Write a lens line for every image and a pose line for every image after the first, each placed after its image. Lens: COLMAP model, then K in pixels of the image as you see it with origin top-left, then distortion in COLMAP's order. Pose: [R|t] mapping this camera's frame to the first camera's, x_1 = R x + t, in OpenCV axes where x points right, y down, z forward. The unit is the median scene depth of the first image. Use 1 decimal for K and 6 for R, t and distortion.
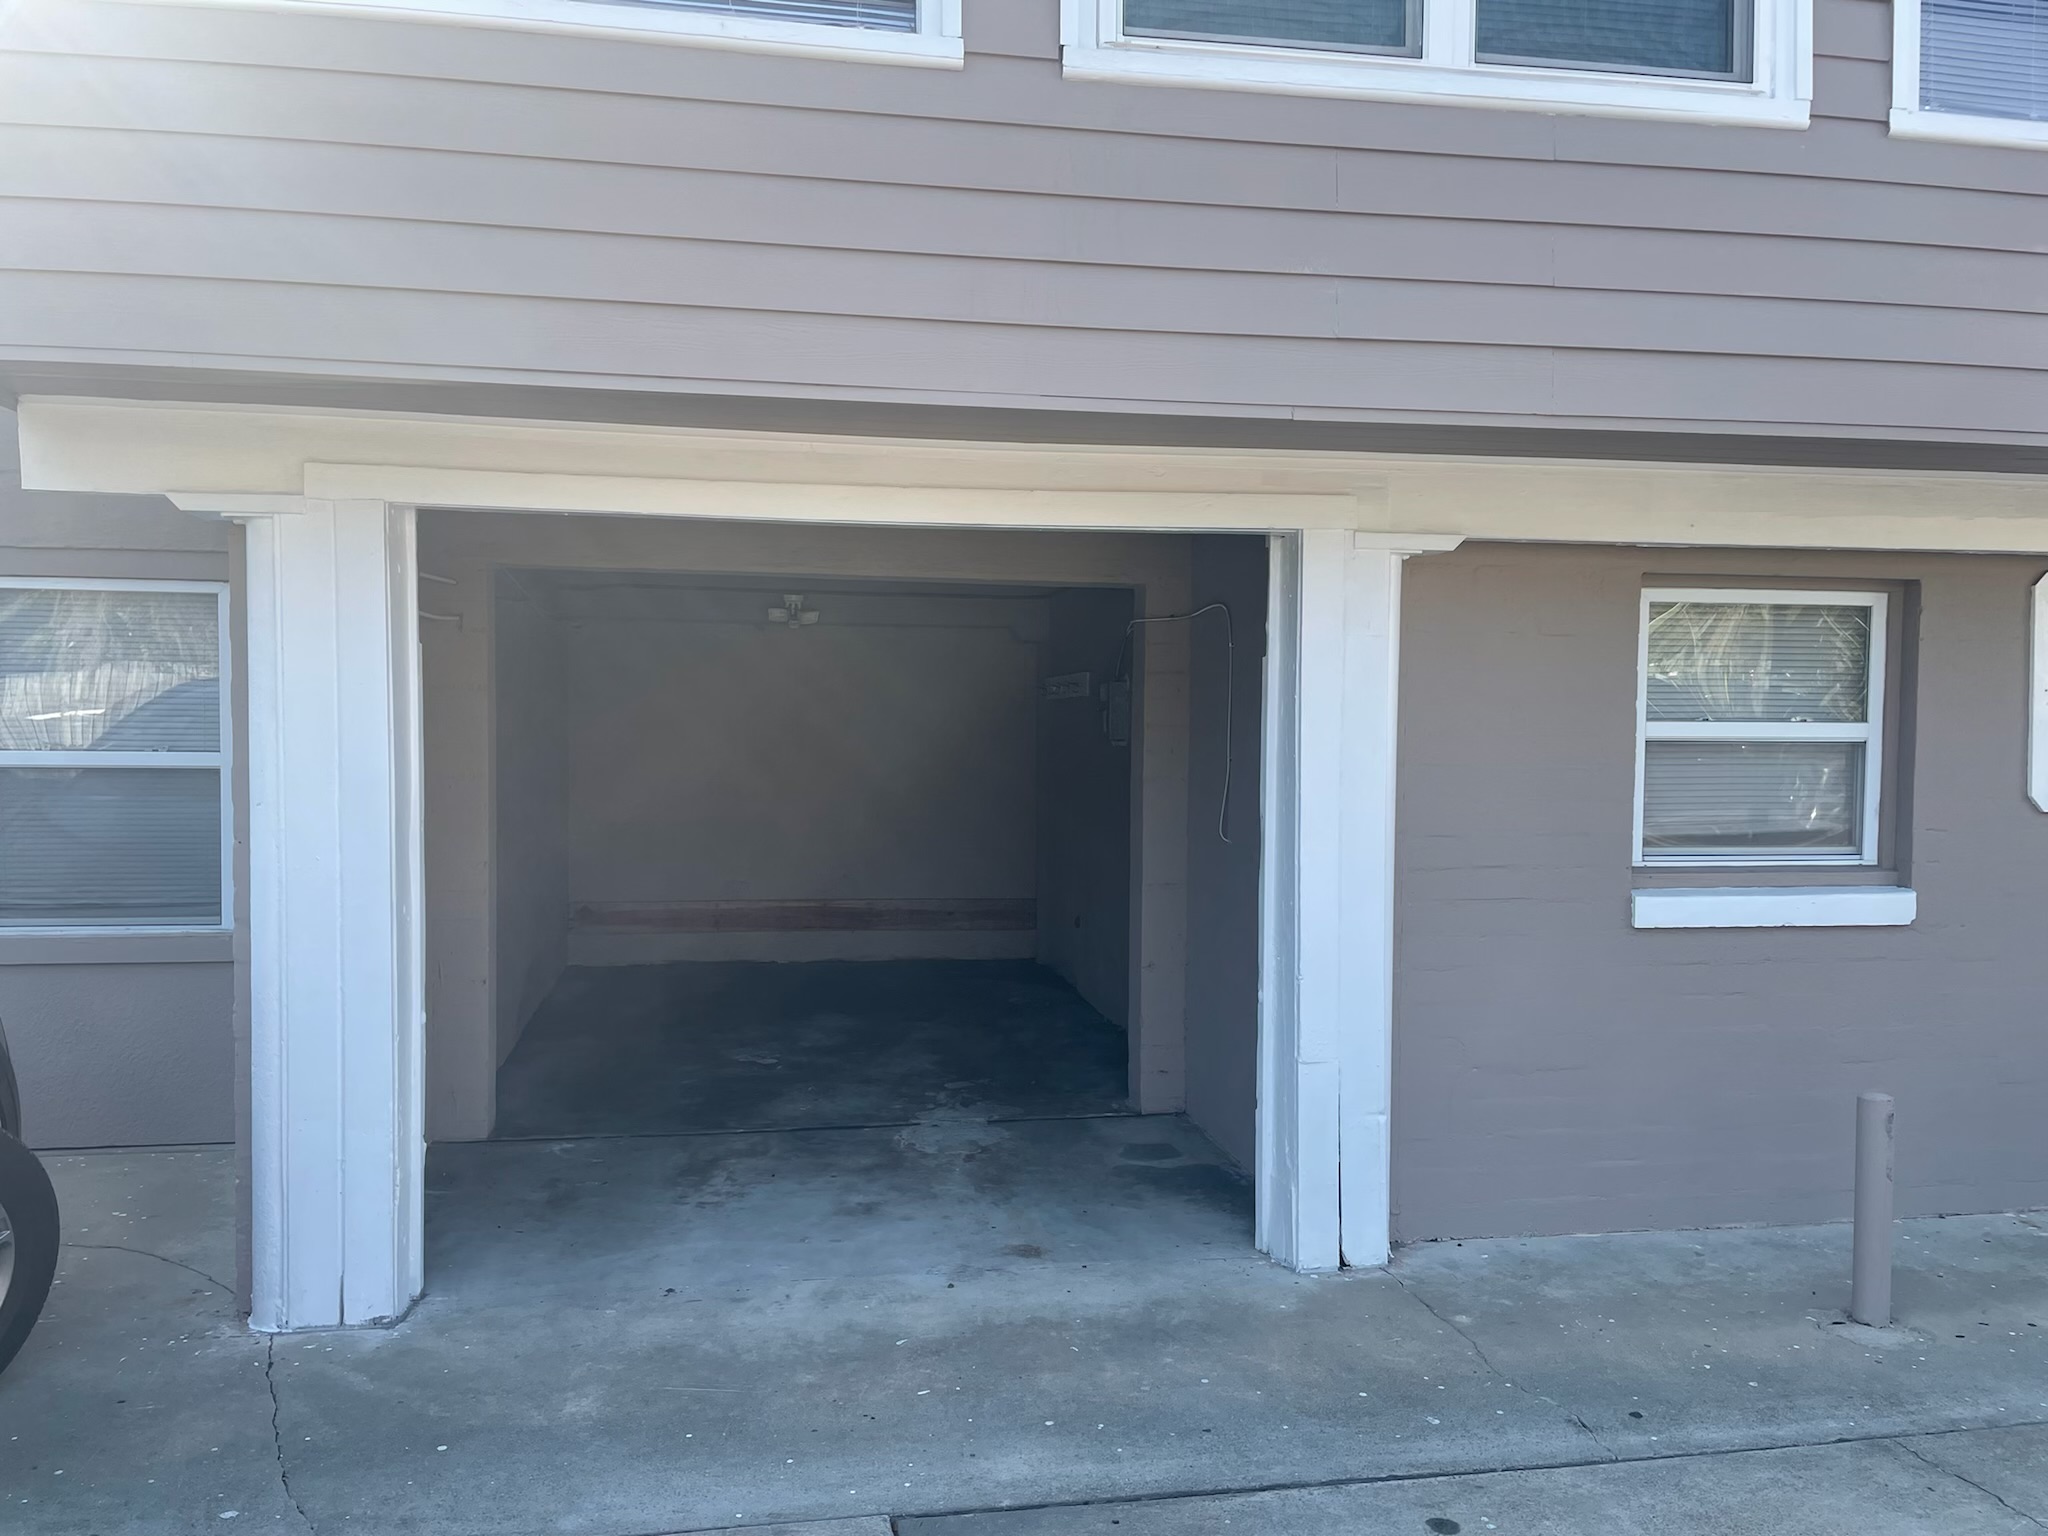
lens RADIAL K [[1584.5, 0, 1024.0], [0, 1584.5, 768.0], [0, 0, 1]] dist [0.114248, -0.136823]
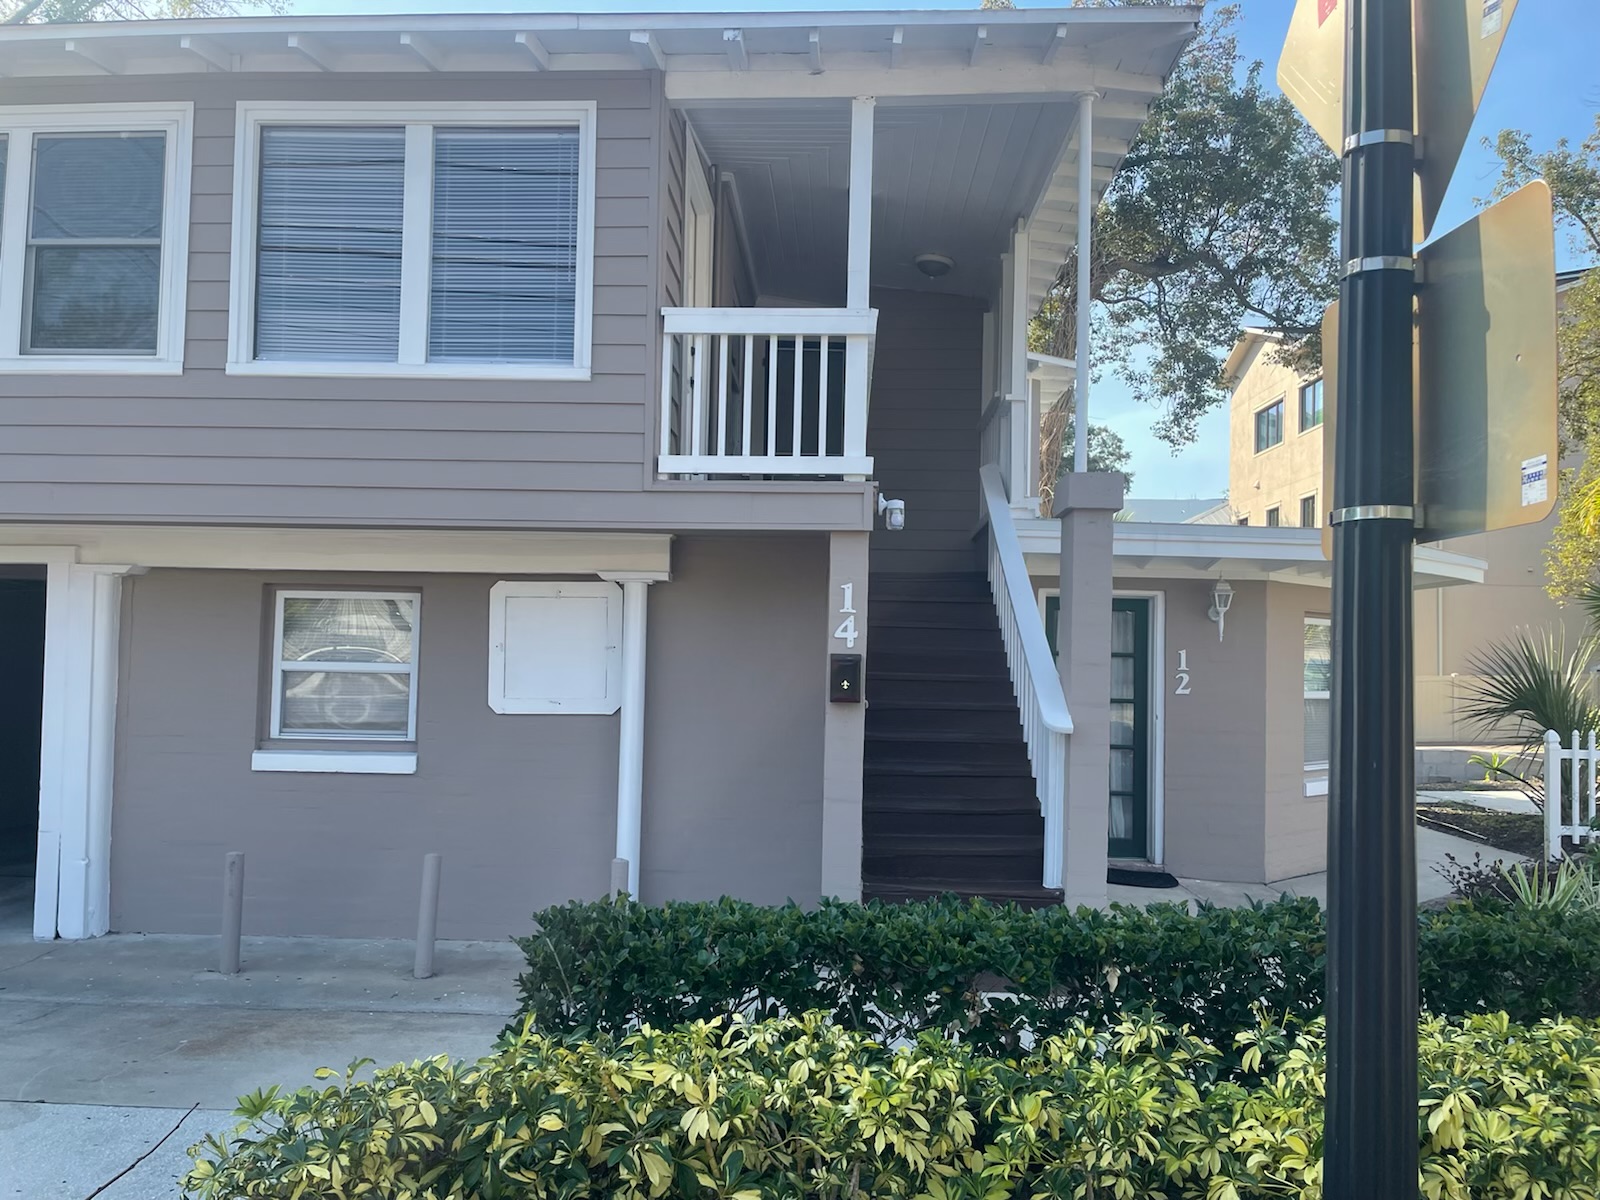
lens RADIAL K [[1237.9, 0, 800.0], [0, 1237.9, 600.0], [0, 0, 1]] dist [0.114248, -0.136823]
pose [[0.968574, 0.000211, -0.248725, 1.466739], [-0.021541, 0.996313, -0.083040, 0.009747], [0.247791, 0.085788, 0.965008, -0.303479]]
